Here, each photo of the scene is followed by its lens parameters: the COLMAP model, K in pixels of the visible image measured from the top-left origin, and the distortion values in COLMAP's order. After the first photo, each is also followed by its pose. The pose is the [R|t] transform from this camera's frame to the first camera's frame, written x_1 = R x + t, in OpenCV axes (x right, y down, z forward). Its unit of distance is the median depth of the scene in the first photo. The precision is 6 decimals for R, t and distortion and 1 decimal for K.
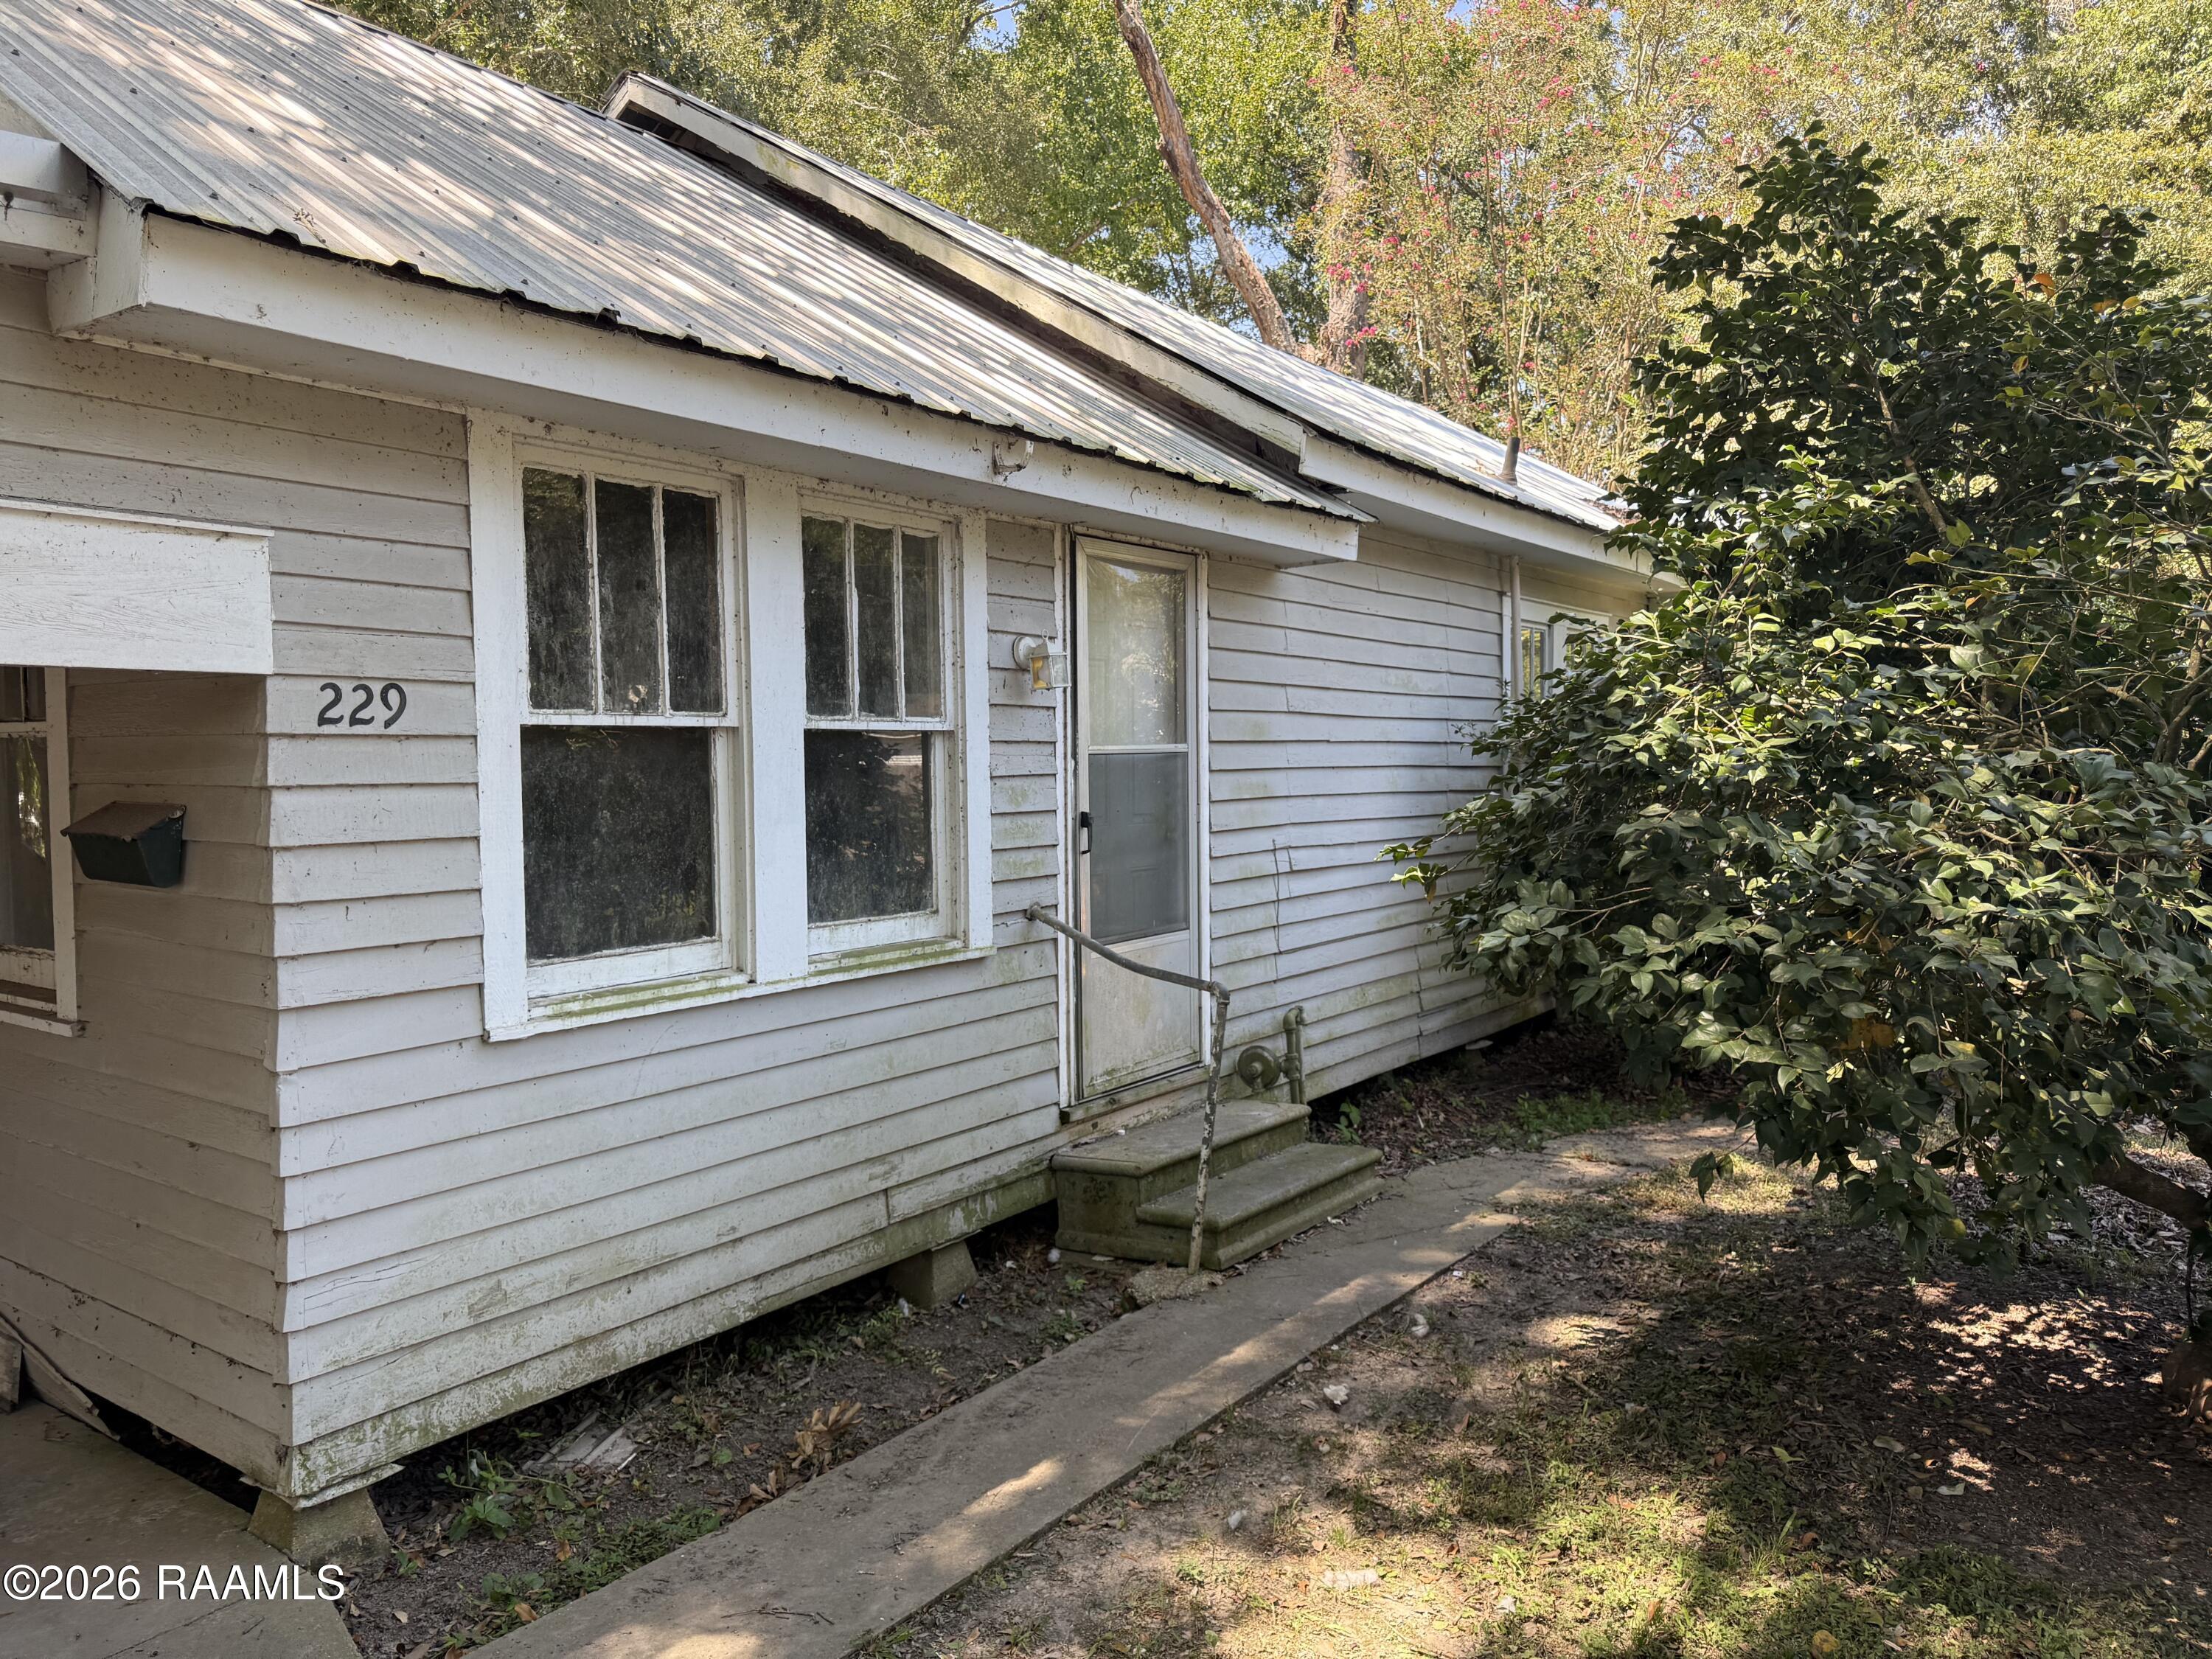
lens RADIAL K [[1543.9, 0, 1108.7], [0, 1543.9, 814.2], [0, 0, 1]] dist [0.001709, -0.016741]
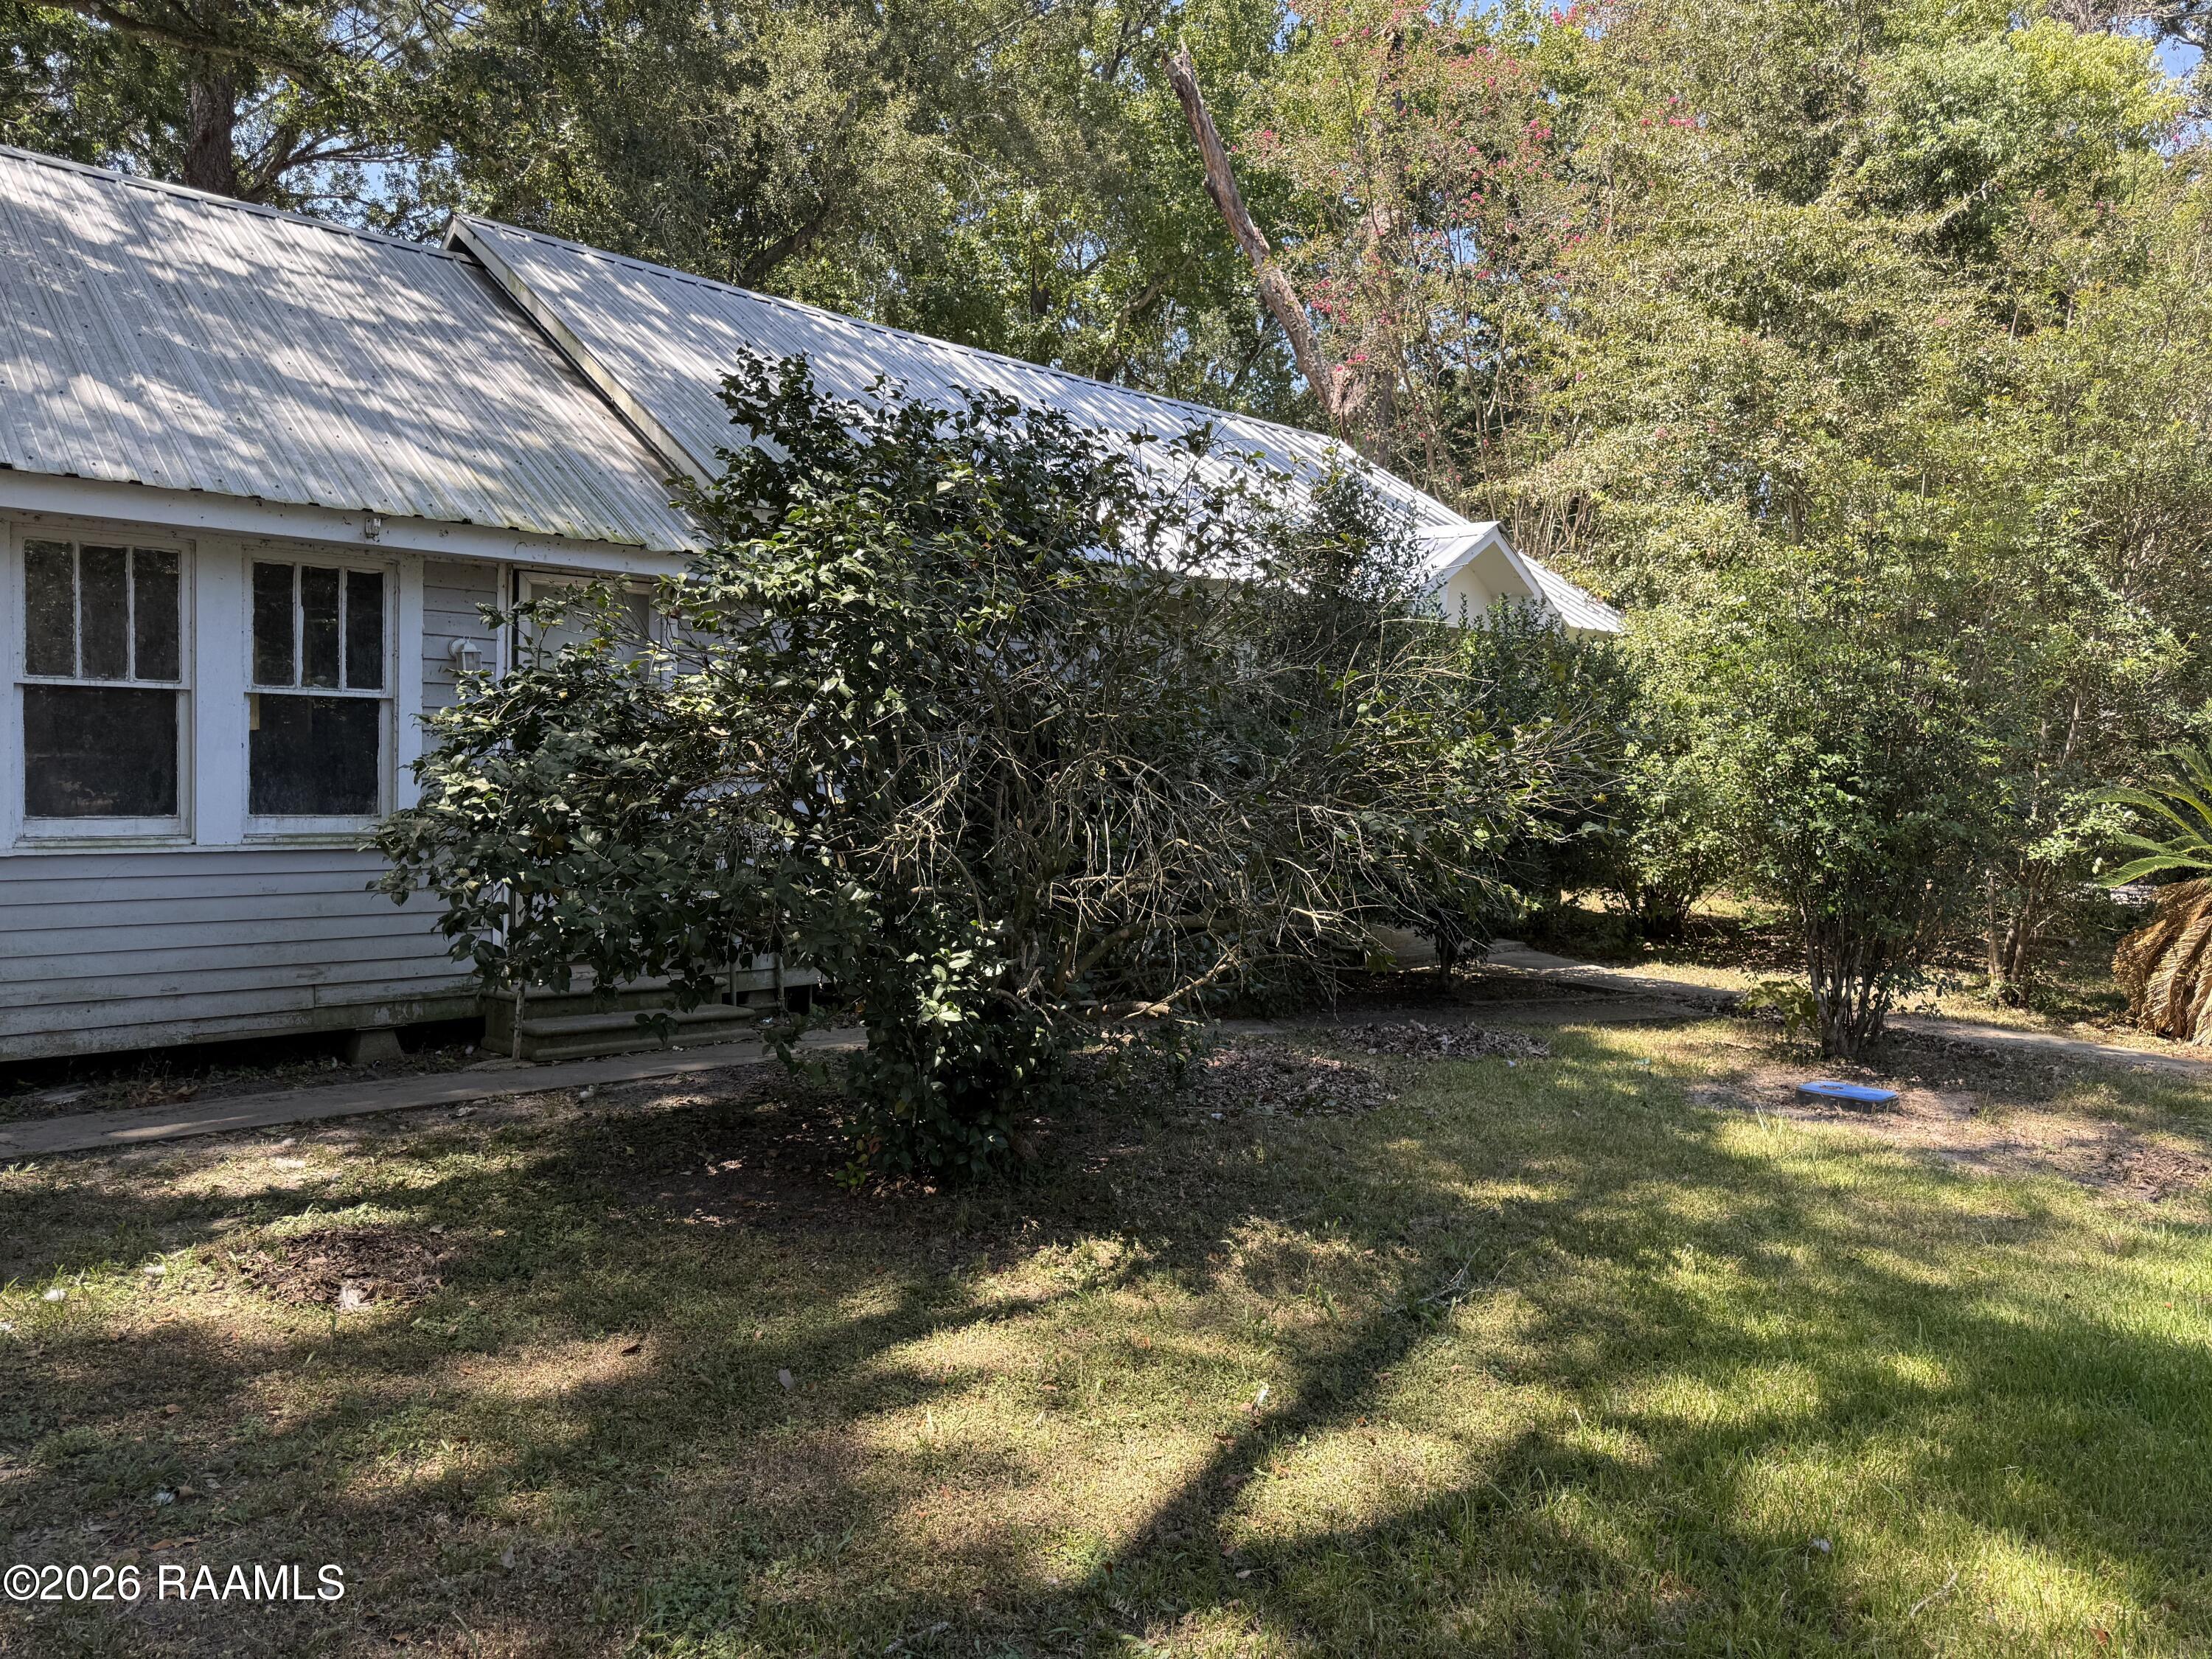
lens RADIAL K [[1543.9, 0, 1104.7], [0, 1543.9, 841.4], [0, 0, 1]] dist [0.001709, -0.016741]
pose [[0.979670, 0.055545, -0.192774, 1.056668], [-0.051258, 0.998316, 0.027156, 0.010767], [0.193958, -0.016723, 0.980867, -0.445770]]
